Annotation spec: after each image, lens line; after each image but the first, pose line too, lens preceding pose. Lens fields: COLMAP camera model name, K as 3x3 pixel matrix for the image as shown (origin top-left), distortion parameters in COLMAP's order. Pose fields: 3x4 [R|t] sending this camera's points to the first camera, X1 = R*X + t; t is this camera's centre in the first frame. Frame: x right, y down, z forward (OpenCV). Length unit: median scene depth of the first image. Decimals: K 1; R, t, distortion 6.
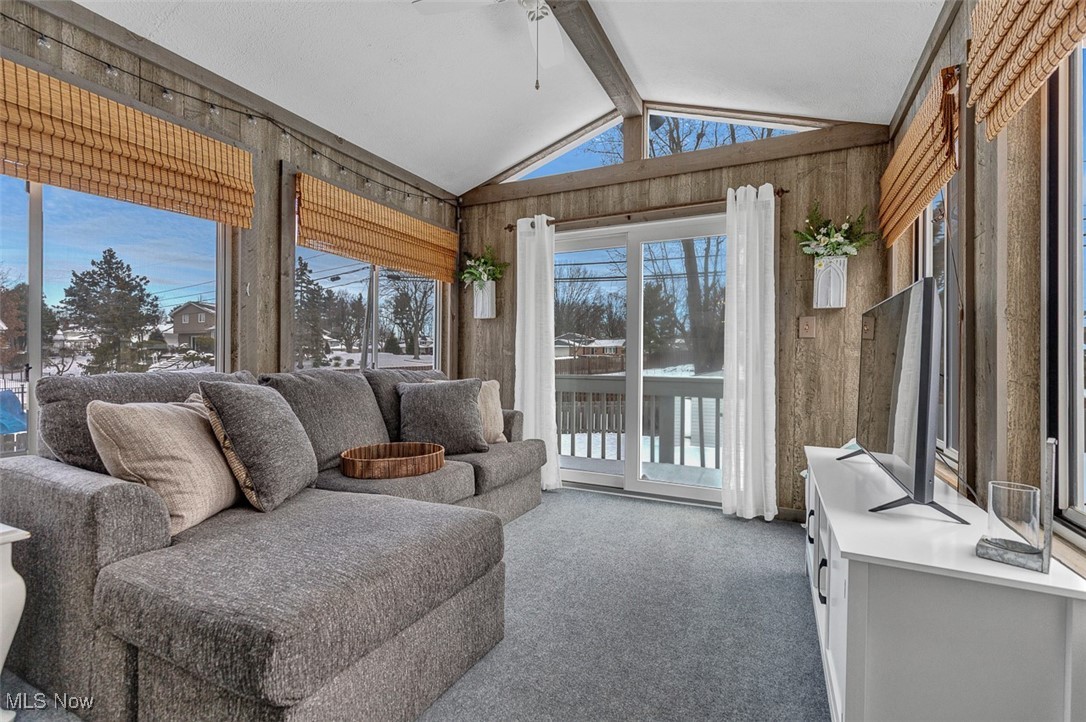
lens RADIAL K [[496.0, 0, 543.5], [0, 496.0, 363.7], [0, 0, 1]] dist [0.001135, 0.001252]
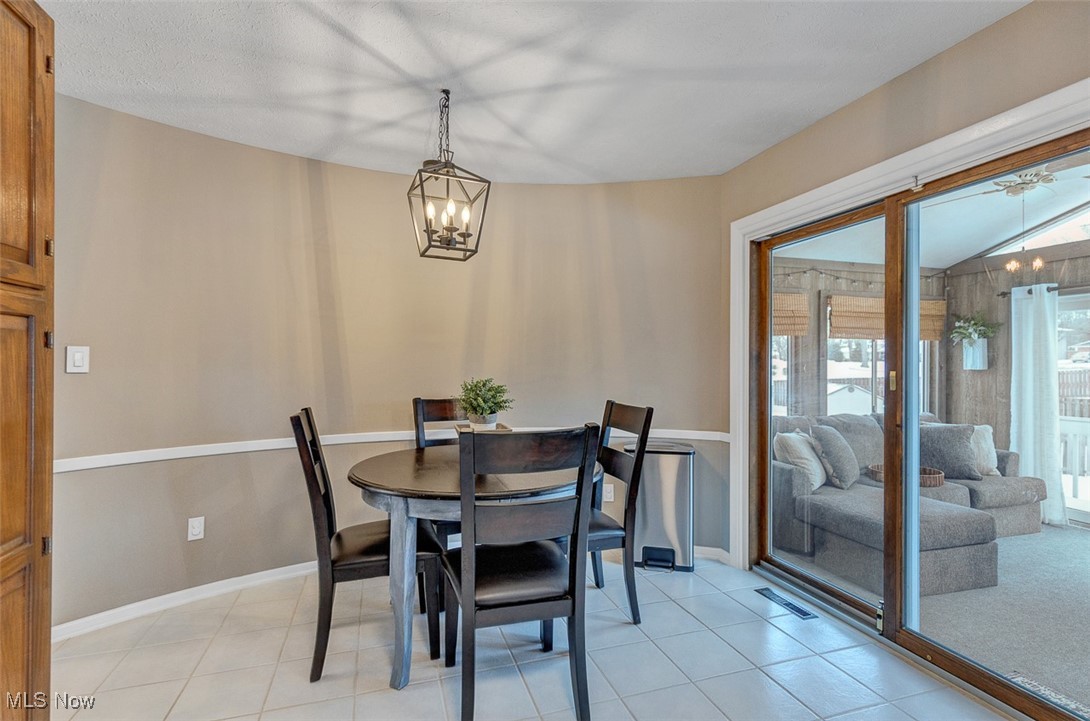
lens RADIAL K [[497.9, 0, 536.9], [0, 497.9, 361.8], [0, 0, 1]] dist [0.001135, 0.001252]
pose [[0.675980, -0.007151, -0.736886, 0.061710], [-0.003923, 0.999904, -0.013303, -0.104826], [0.736910, 0.011883, 0.675887, -0.688064]]
